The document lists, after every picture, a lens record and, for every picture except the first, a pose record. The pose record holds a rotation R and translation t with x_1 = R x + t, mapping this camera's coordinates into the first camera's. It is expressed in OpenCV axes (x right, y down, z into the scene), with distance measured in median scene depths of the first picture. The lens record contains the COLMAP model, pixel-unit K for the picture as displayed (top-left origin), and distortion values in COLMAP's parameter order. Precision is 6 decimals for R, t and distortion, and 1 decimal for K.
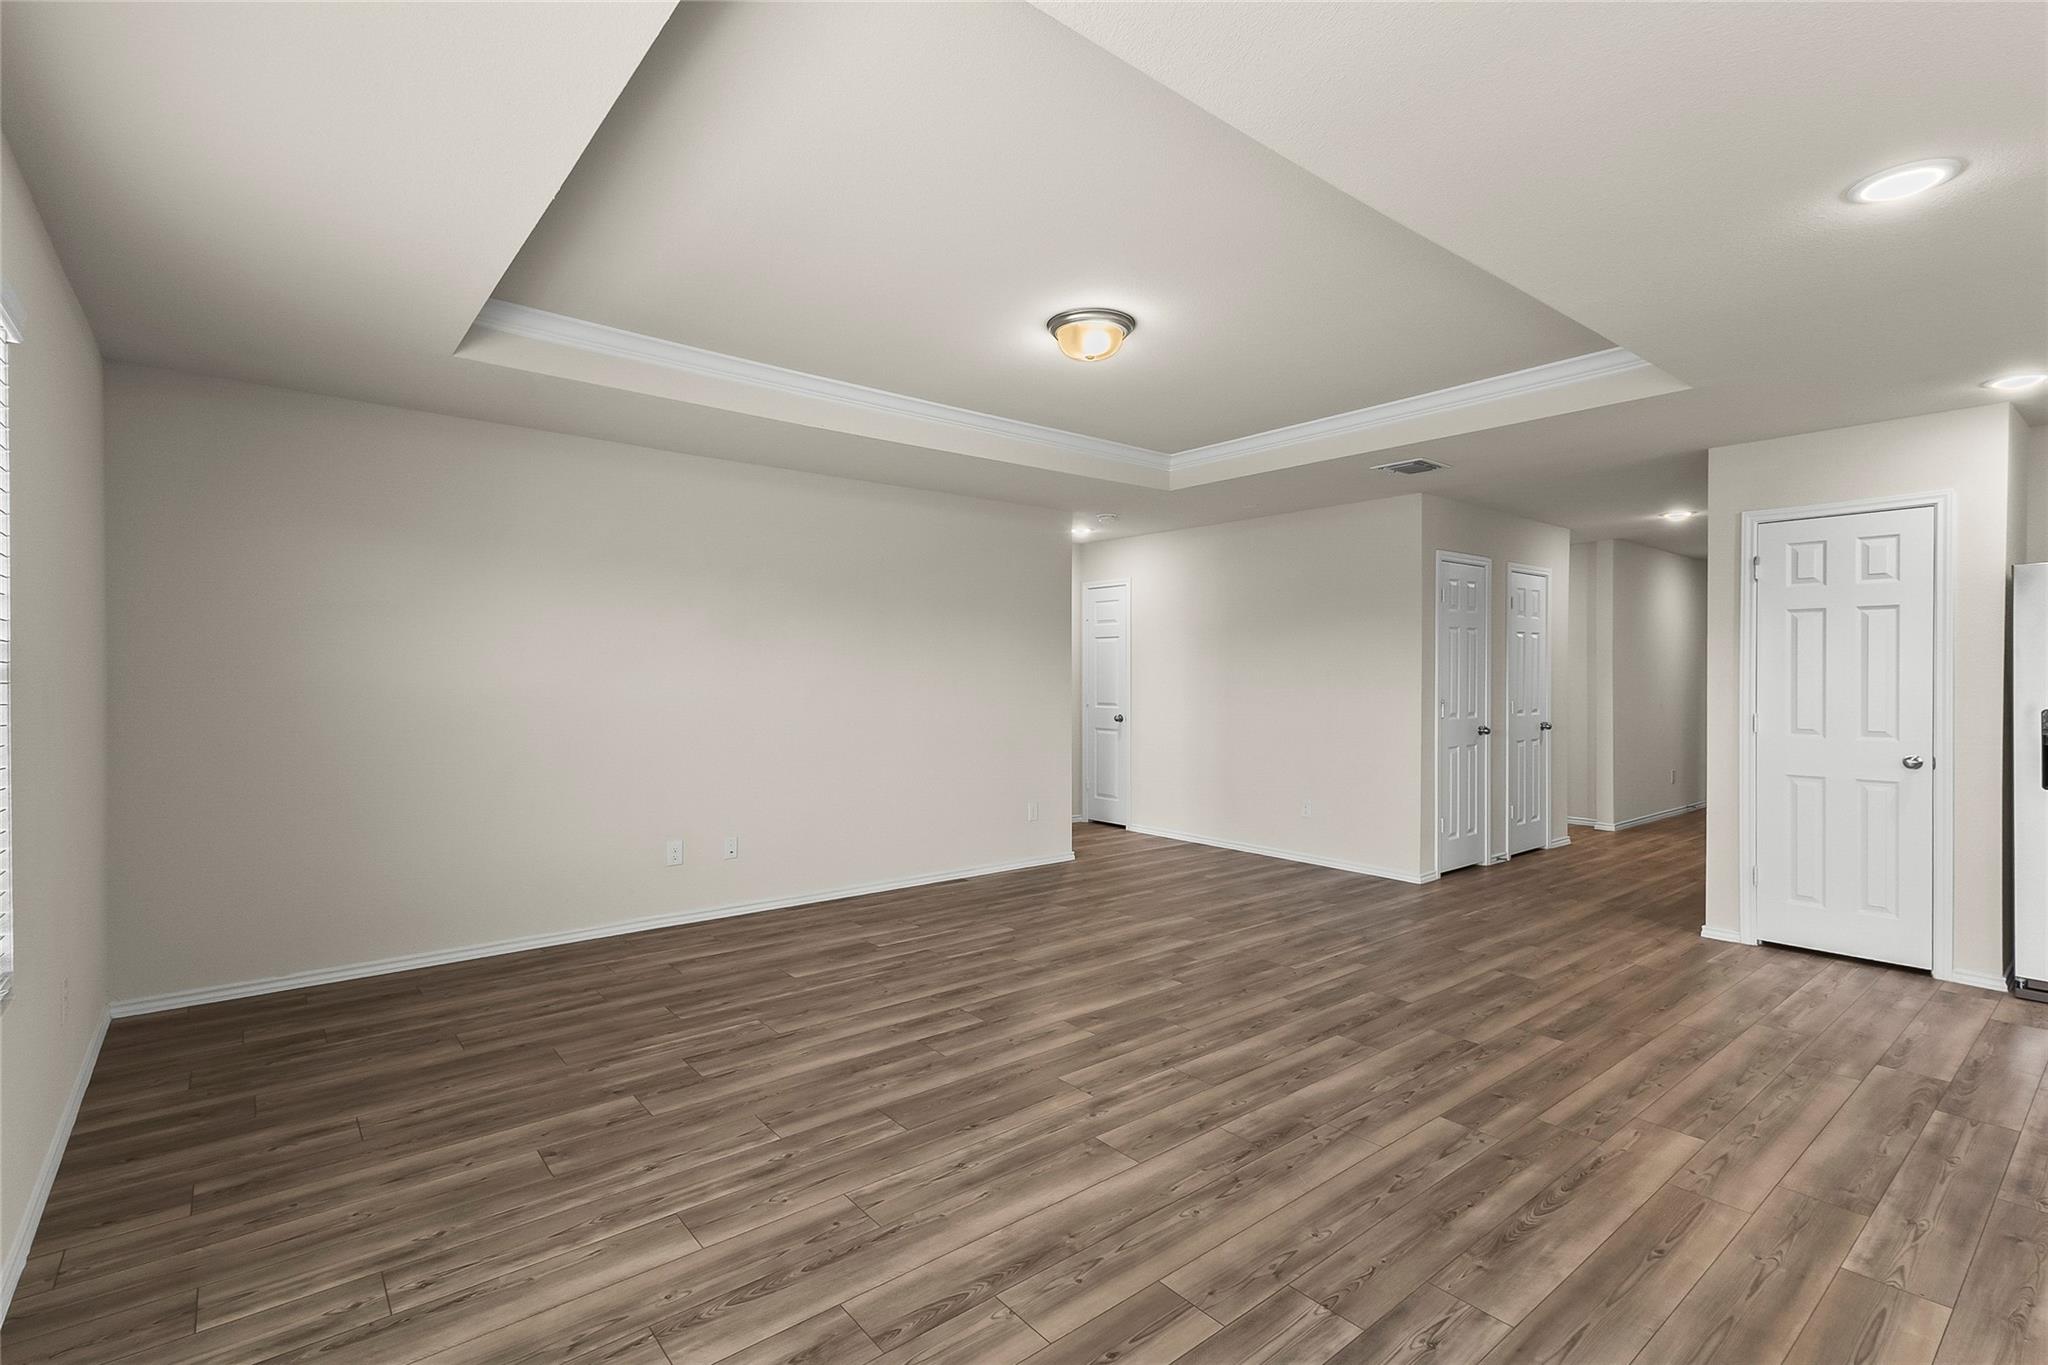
lens RADIAL K [[928.0, 0, 1014.5], [0, 928.0, 681.4], [0, 0, 1]] dist [0.023853, -0.007800]
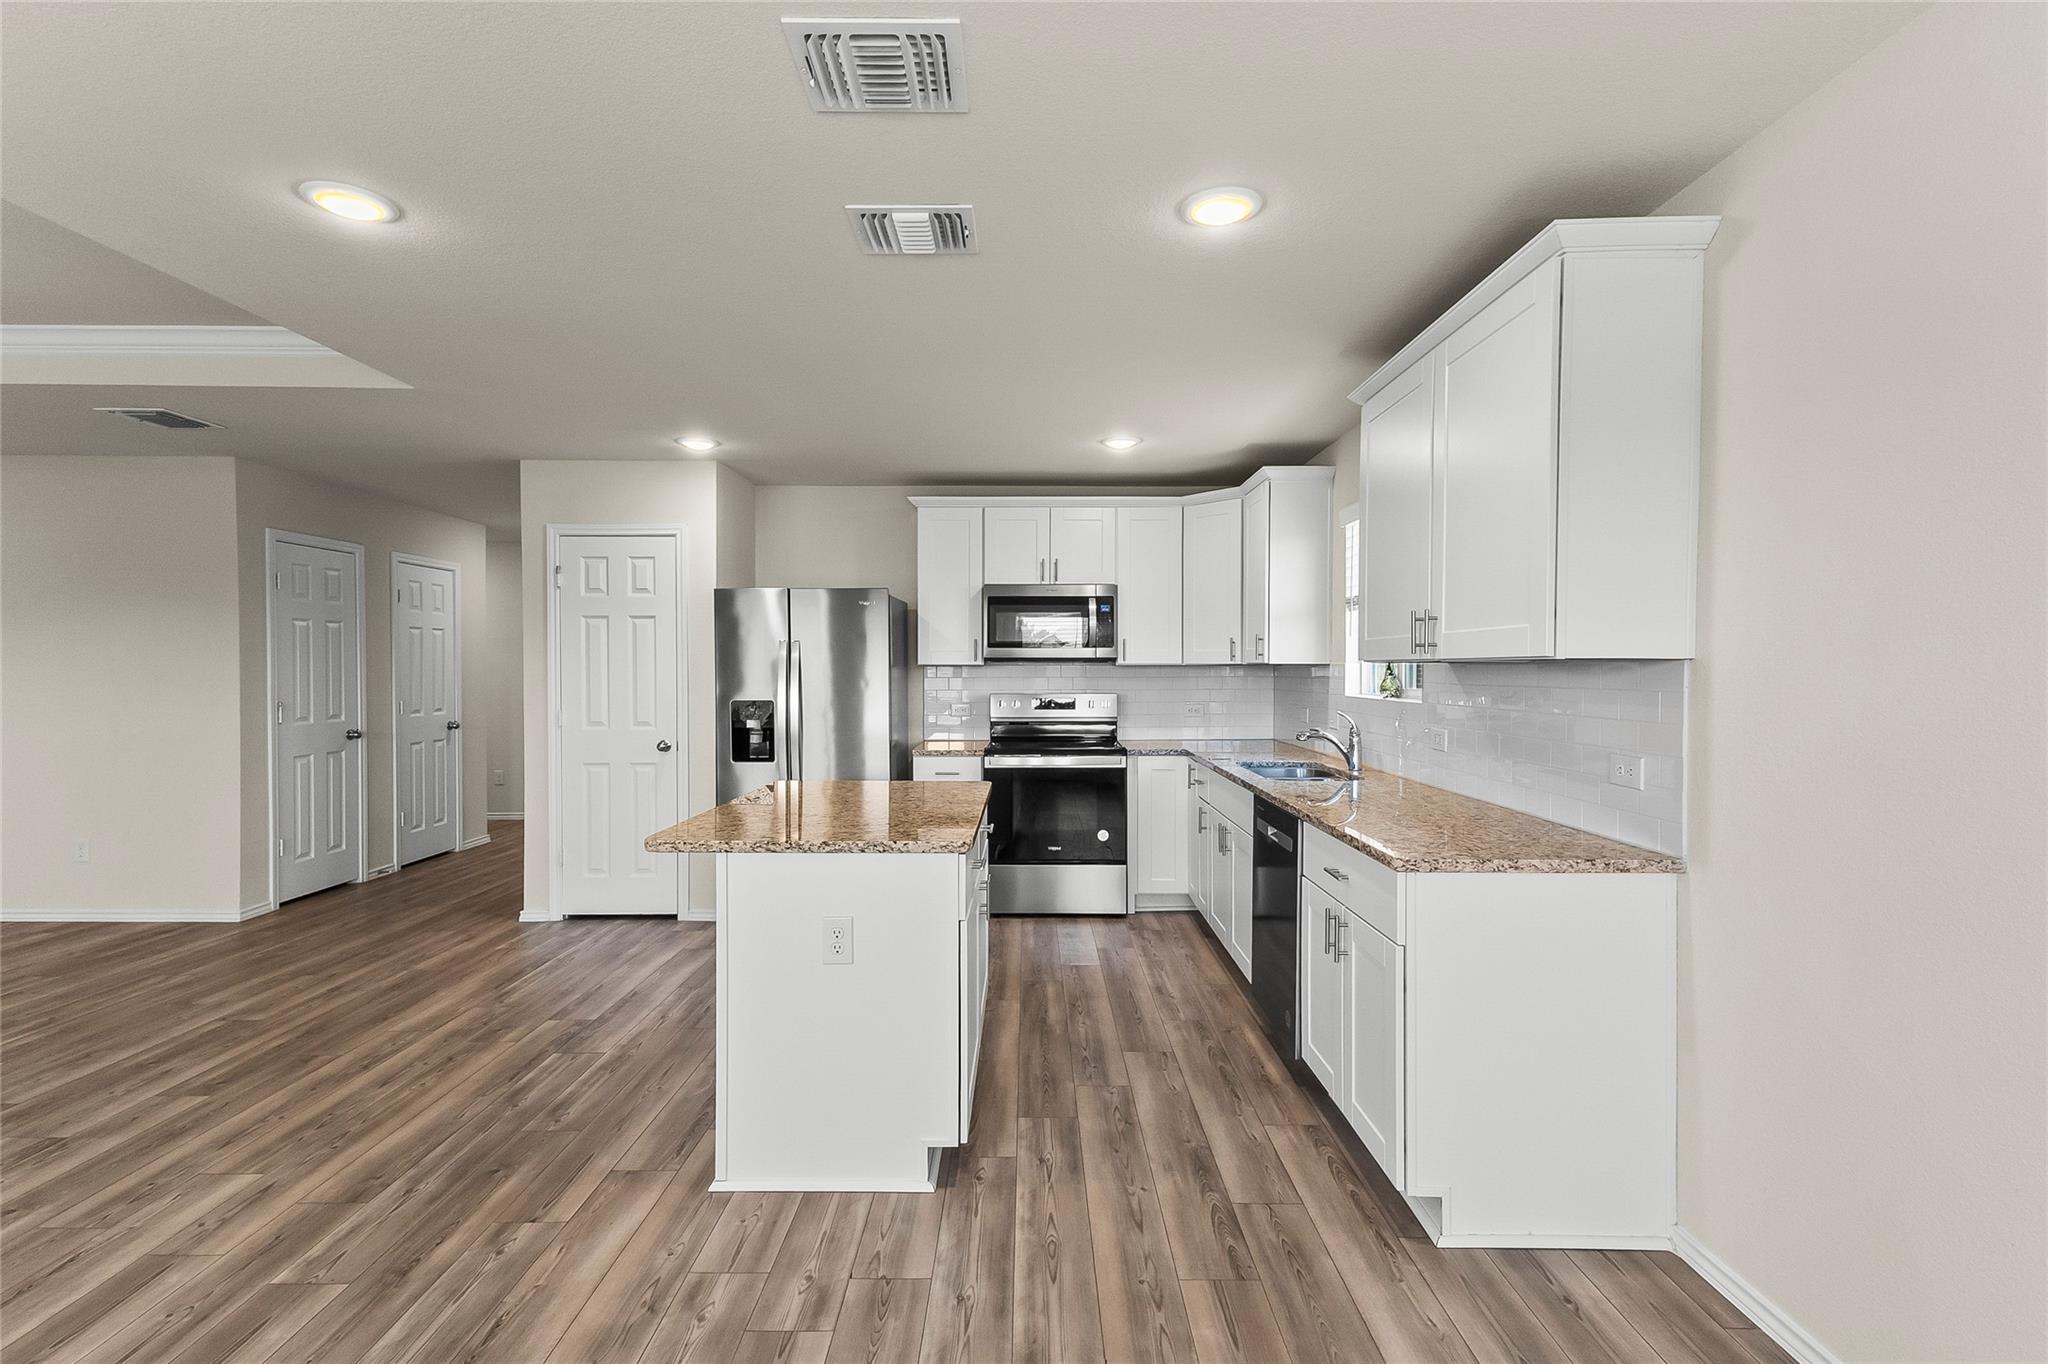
lens RADIAL K [[928.0, 0, 1014.5], [0, 928.0, 680.9], [0, 0, 1]] dist [0.023853, -0.007800]
pose [[0.639412, -0.008938, 0.768812, 0.360383], [0.004752, 0.999959, 0.007673, -0.005586], [-0.768849, -0.001252, 0.639429, -0.127801]]
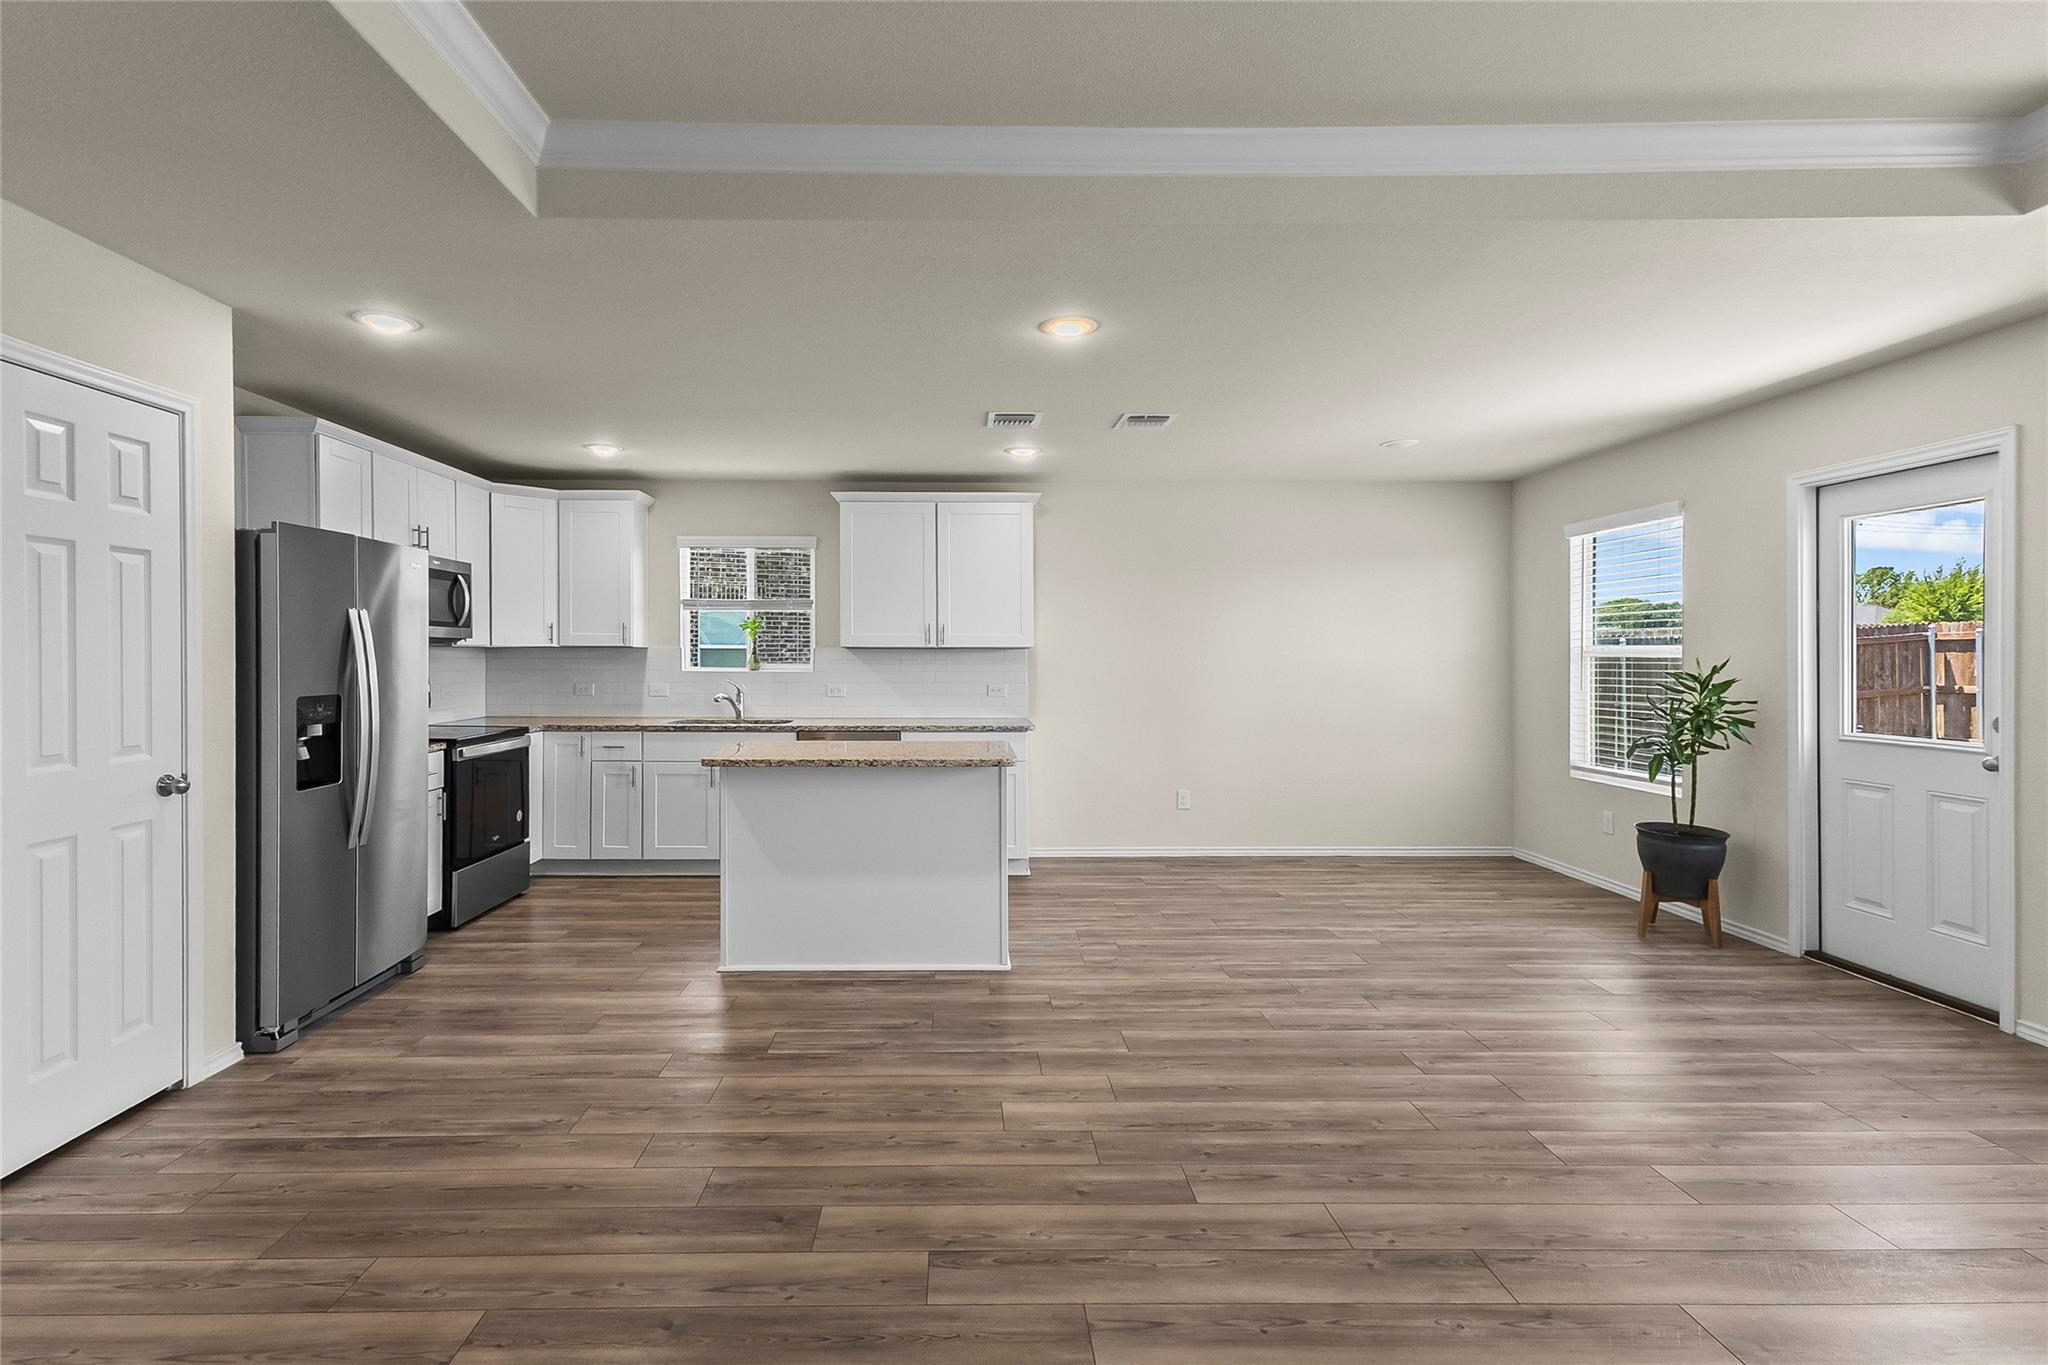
lens RADIAL K [[928.0, 0, 1014.5], [0, 928.0, 681.4], [0, 0, 1]] dist [0.023853, -0.007800]
pose [[-0.790692, -0.019714, 0.611897, 0.069610], [0.002364, 0.999376, 0.035253, -0.013160], [-0.612210, 0.029321, -0.790152, 1.310441]]
